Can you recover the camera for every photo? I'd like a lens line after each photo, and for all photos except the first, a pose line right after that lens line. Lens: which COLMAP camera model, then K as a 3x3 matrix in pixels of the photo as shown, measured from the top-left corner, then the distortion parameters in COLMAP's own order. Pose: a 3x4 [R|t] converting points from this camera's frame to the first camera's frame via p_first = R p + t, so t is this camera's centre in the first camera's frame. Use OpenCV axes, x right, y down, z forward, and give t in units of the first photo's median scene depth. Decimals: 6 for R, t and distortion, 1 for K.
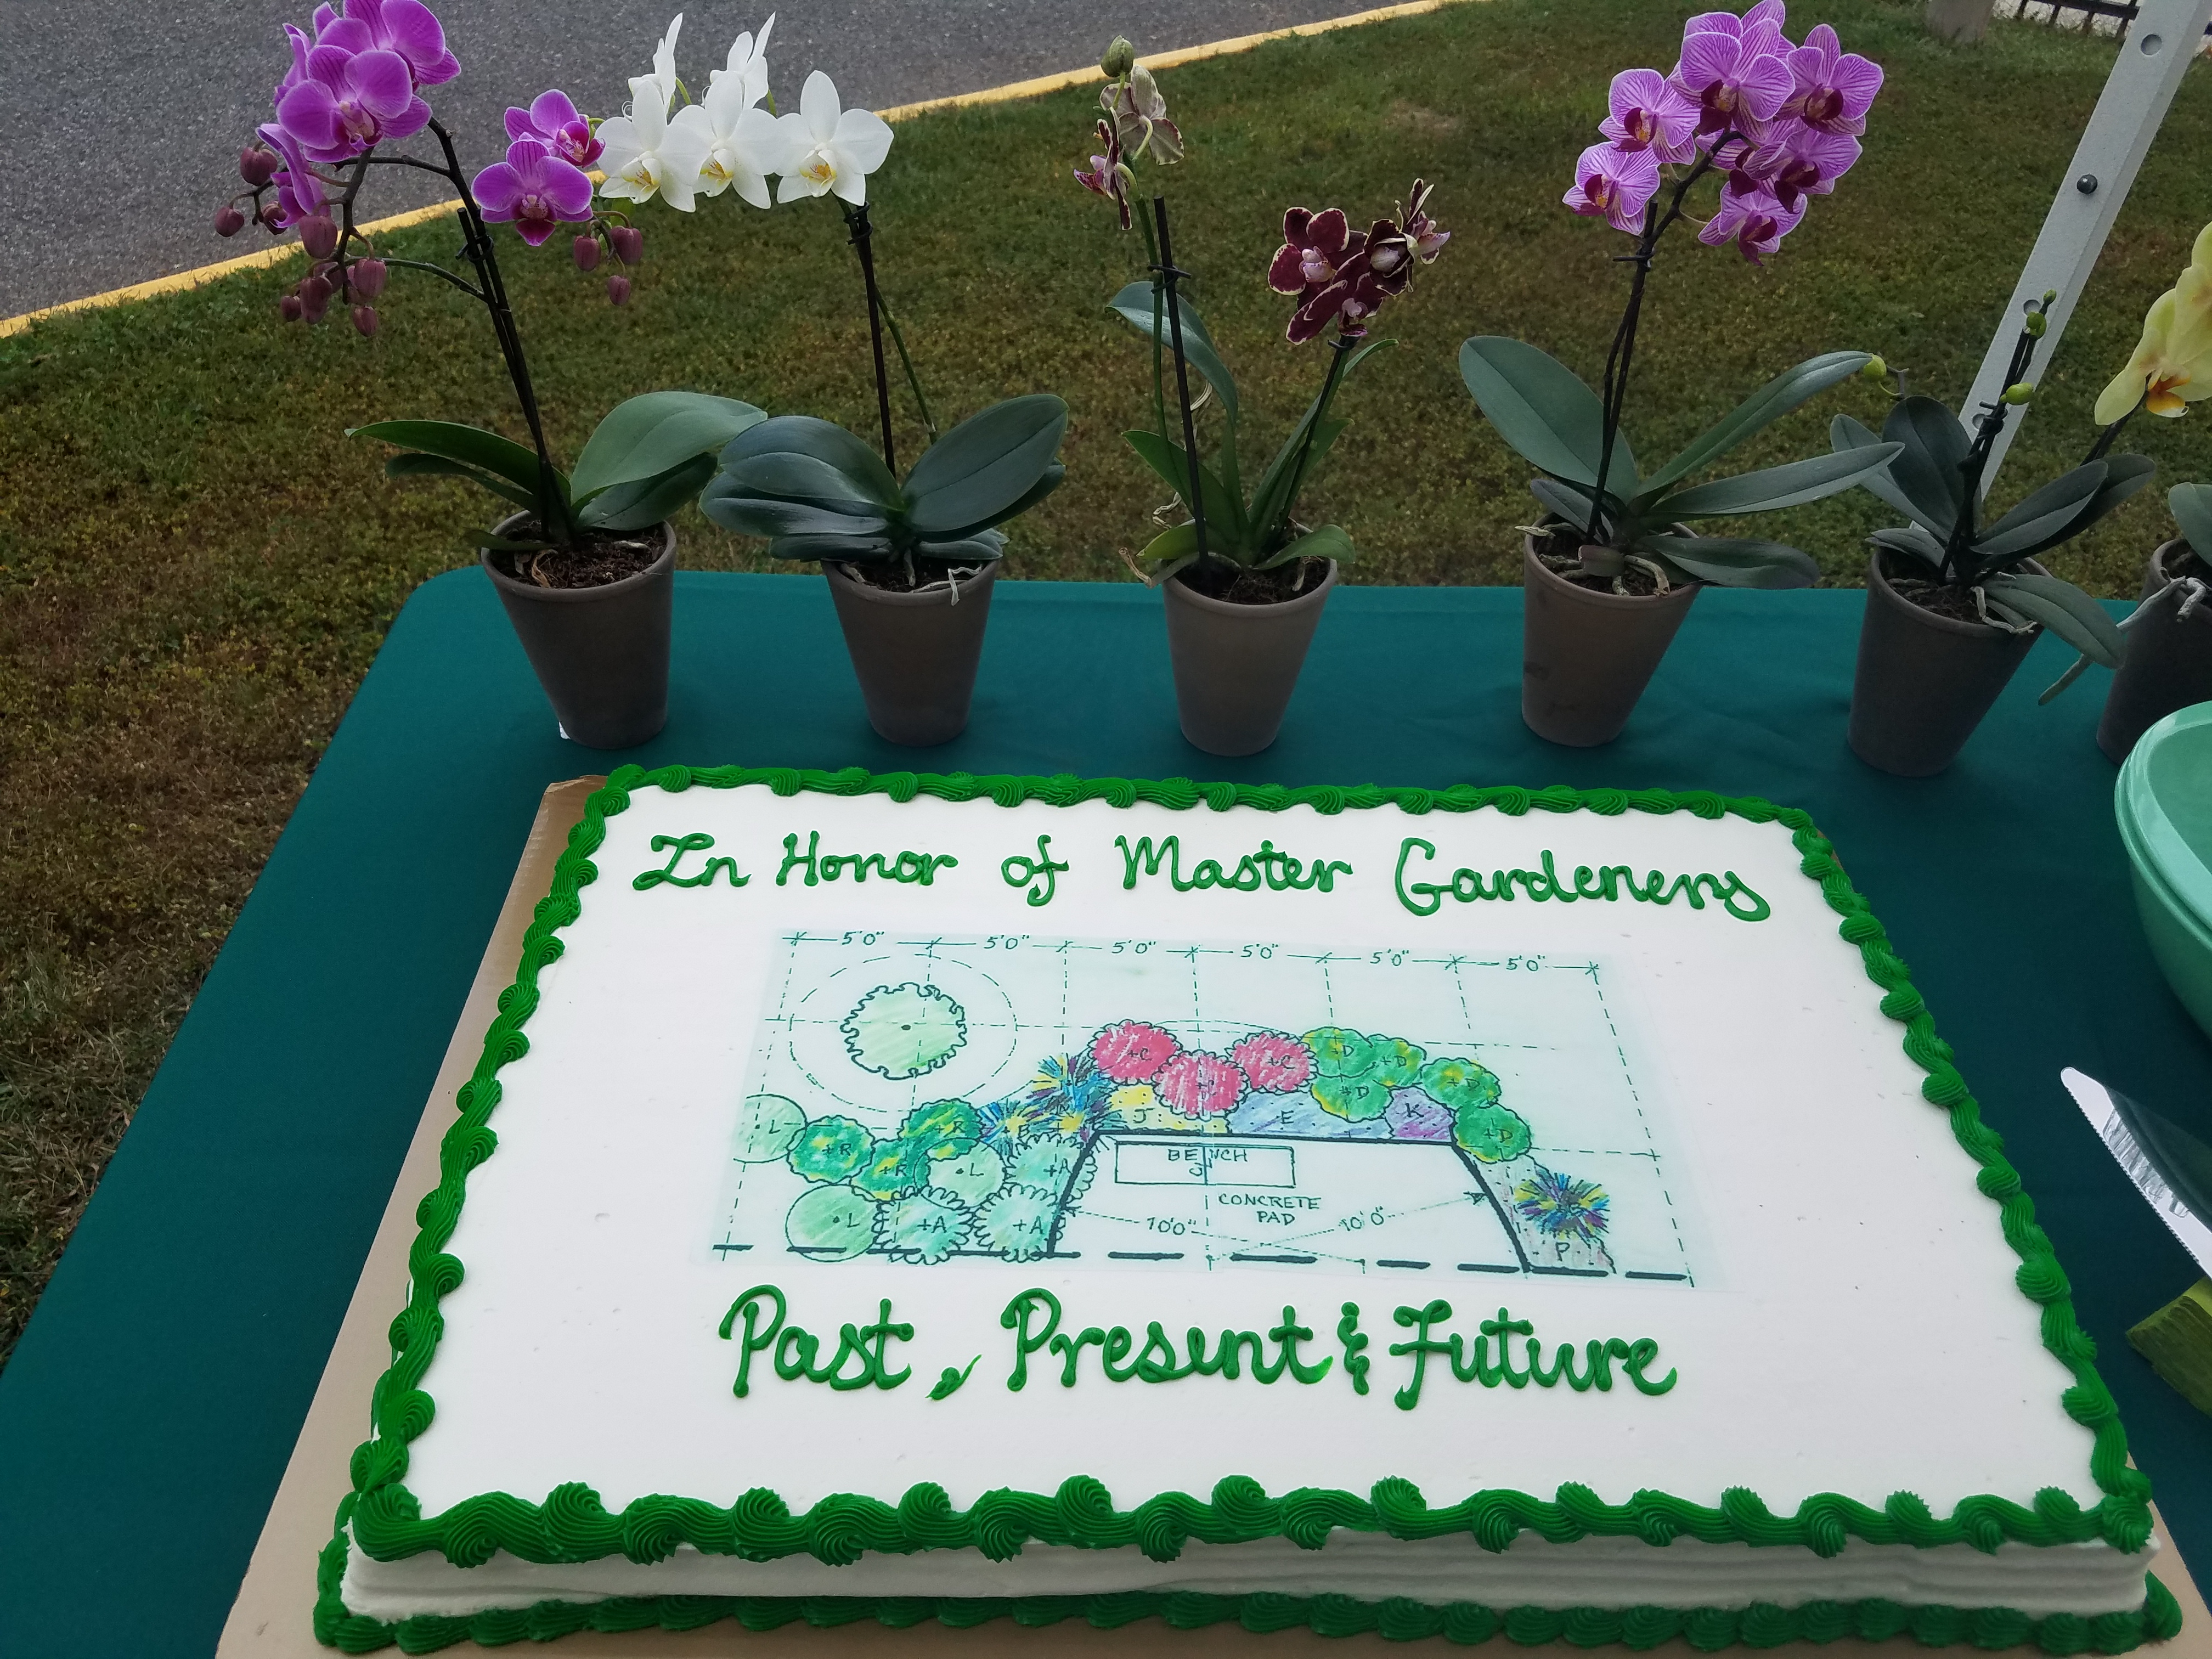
lens RADIAL K [[1648.5, 0, 1059.0], [0, 1648.5, 872.8], [0, 0, 1]] dist [0.074764, -0.094092]
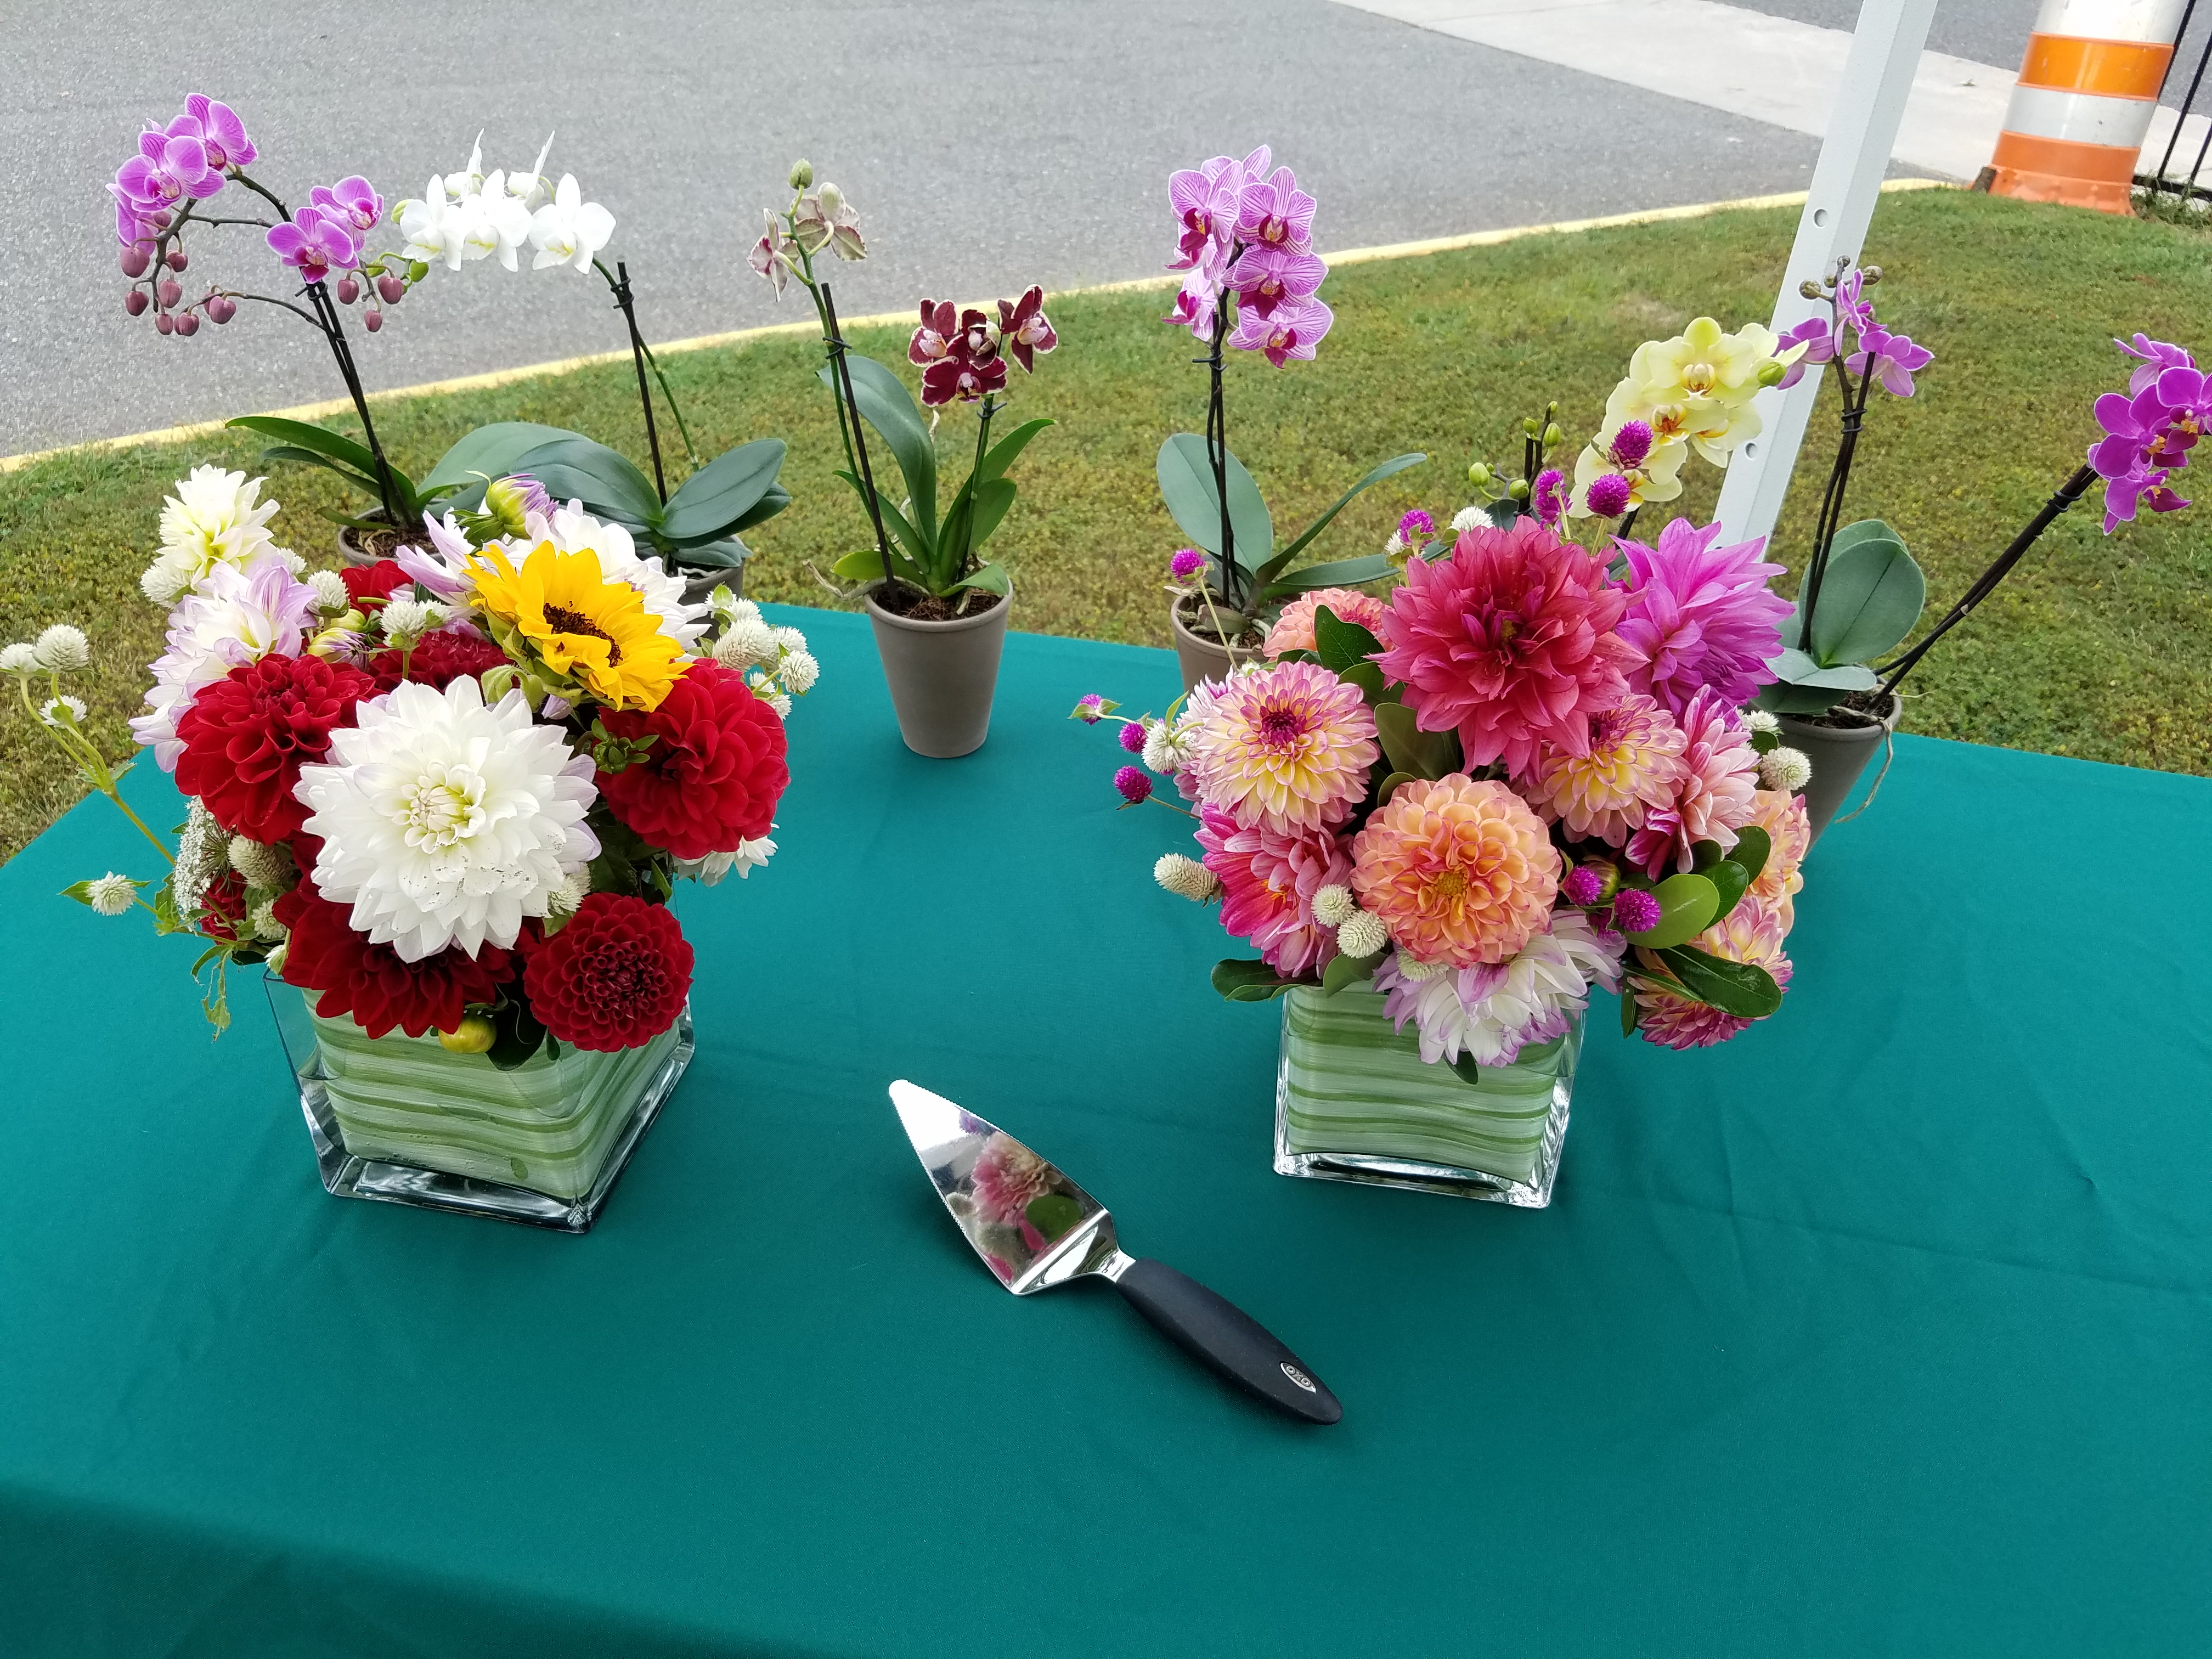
lens RADIAL K [[1648.5, 0, 1094.3], [0, 1648.5, 855.5], [0, 0, 1]] dist [0.074764, -0.094092]
pose [[0.980995, 0.110458, -0.159523, 0.500539], [-0.126201, 0.987714, -0.092161, 0.111184], [0.147384, 0.110541, 0.982883, -0.159028]]
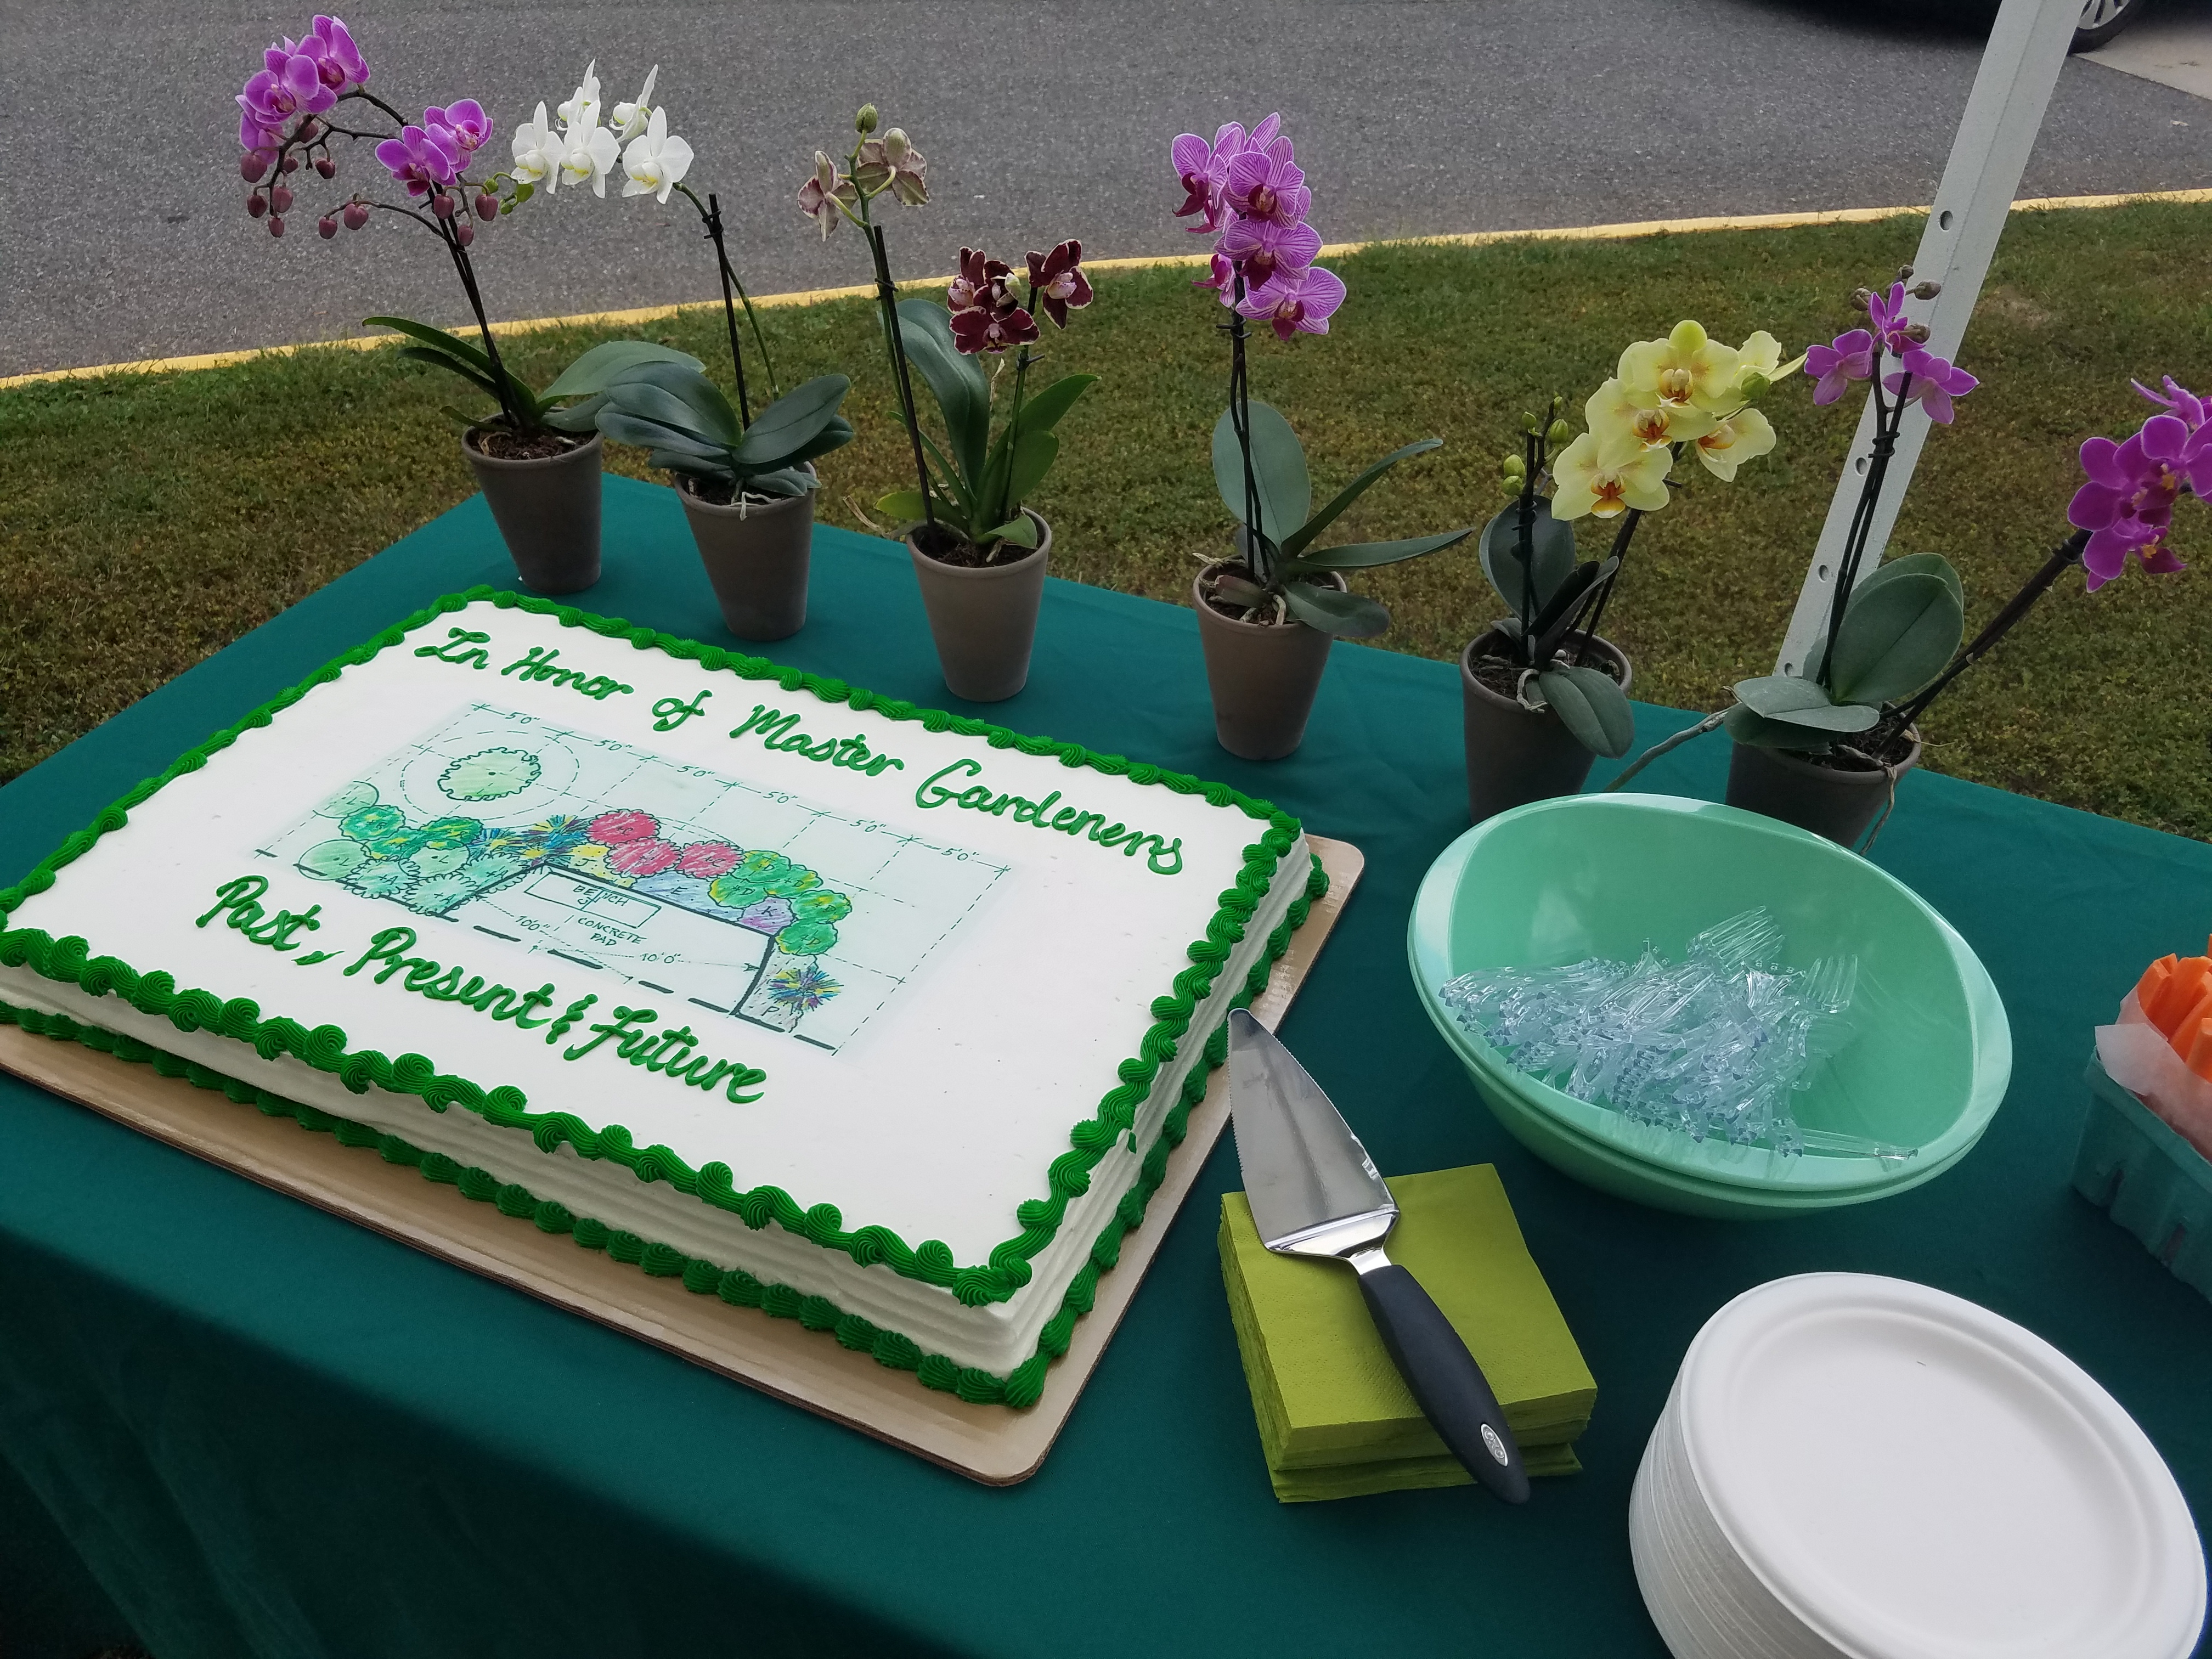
lens RADIAL K [[1648.5, 0, 1120.9], [0, 1648.5, 895.8], [0, 0, 1]] dist [0.074764, -0.094092]
pose [[0.919110, 0.242655, -0.310413, 0.755199], [-0.258383, 0.965991, -0.009923, 0.063650], [0.297448, 0.089326, 0.950550, -0.136141]]
